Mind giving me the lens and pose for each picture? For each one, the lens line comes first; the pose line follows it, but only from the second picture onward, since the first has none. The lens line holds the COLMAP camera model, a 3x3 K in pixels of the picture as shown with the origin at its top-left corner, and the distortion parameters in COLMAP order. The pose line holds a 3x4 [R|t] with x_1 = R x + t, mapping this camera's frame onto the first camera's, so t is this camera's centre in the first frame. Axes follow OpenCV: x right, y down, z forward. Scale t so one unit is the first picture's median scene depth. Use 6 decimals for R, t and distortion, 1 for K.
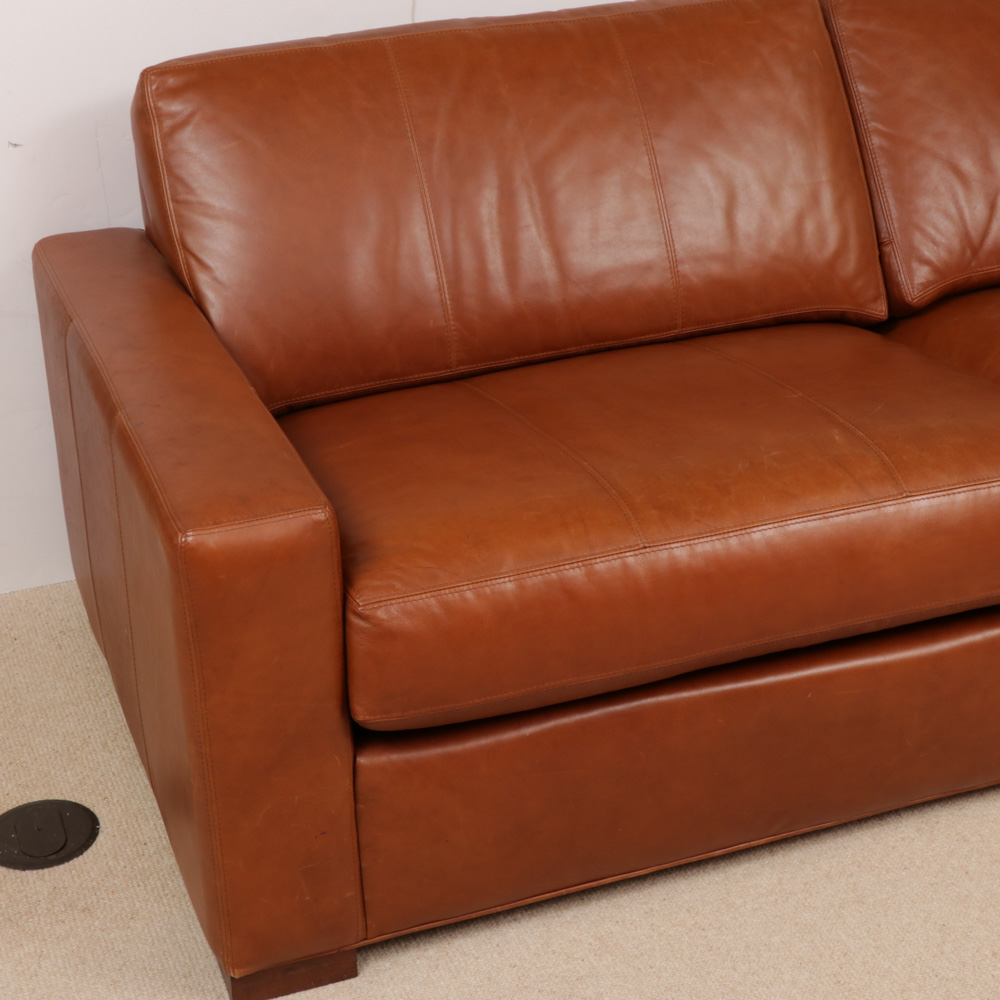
lens RADIAL K [[1939.0, 0, 500.2], [0, 1939.0, 499.6], [0, 0, 1]] dist [0.007346, 0.000000]
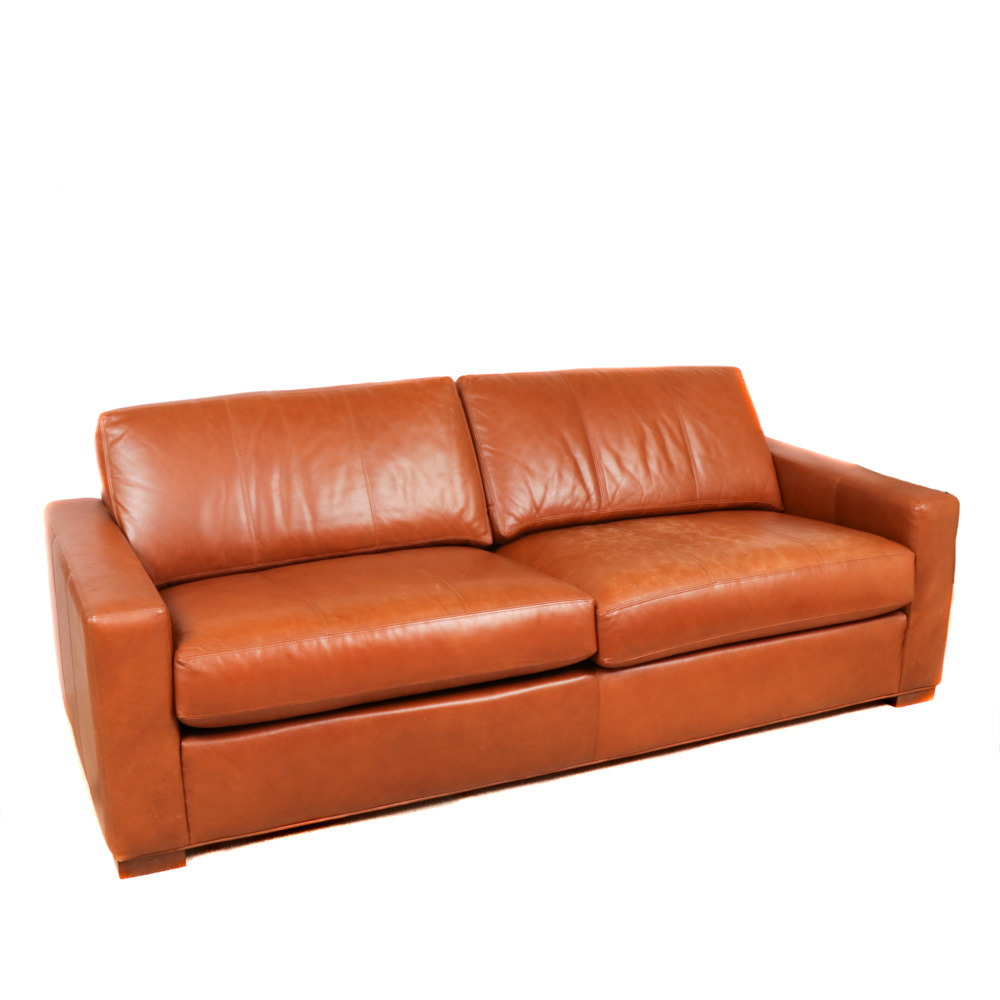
lens RADIAL K [[1283.3, 0, 500.0], [0, 1283.3, 499.4], [0, 0, 1]] dist [-0.134184, 0.000000]
pose [[0.997212, -0.001216, 0.074605, 0.124468], [0.015952, 0.980224, -0.197245, 0.123227], [-0.072890, 0.197885, 0.977511, -0.265080]]
